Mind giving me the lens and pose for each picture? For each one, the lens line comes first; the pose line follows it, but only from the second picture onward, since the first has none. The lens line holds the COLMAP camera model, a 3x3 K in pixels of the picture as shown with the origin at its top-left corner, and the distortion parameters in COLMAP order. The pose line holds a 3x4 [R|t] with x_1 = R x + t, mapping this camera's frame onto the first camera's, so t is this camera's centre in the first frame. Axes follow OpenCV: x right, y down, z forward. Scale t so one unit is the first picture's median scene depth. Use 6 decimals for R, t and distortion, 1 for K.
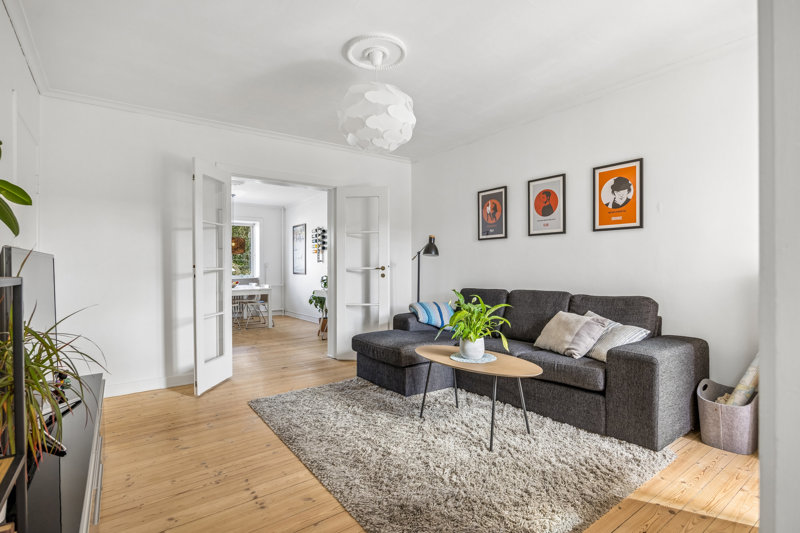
lens RADIAL K [[387.5, 0, 398.3], [0, 387.5, 271.0], [0, 0, 1]] dist [-0.000814, -0.000003]
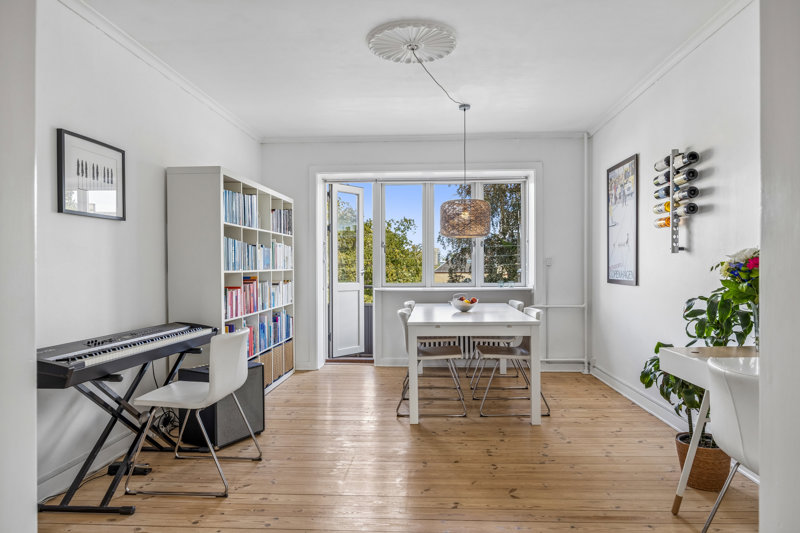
lens RADIAL K [[508.1, 0, 405.8], [0, 508.1, 268.1], [0, 0, 1]] dist [0.000802, 0.002796]
pose [[0.774051, 0.001187, -0.633122, -0.105906], [-0.002751, 0.999995, -0.001490, -0.007669], [0.633118, 0.002895, 0.774050, 0.502822]]
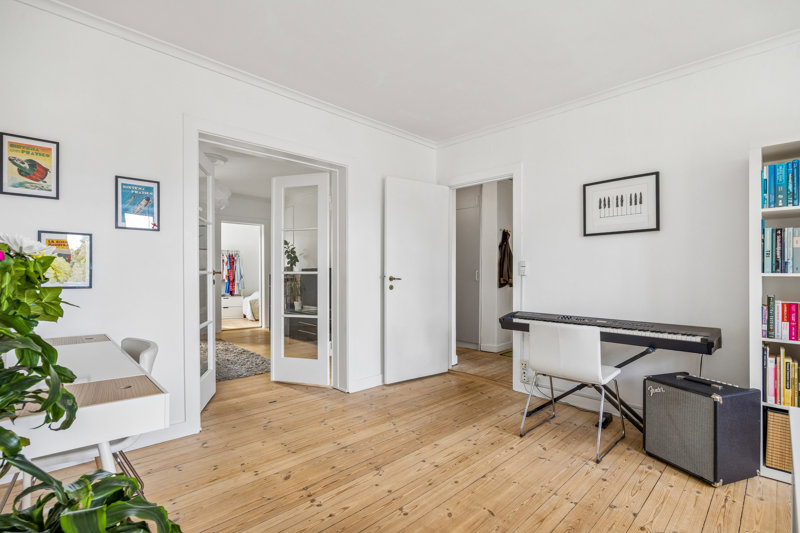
lens RADIAL K [[377.4, 0, 402.9], [0, 377.4, 269.8], [0, 0, 1]] dist [-0.010339, -0.000423]
pose [[-0.991169, 0.000624, -0.132607, -0.252933], [0.000521, 1.000000, 0.000811, -0.009108], [0.132607, 0.000734, -0.991168, 1.001959]]
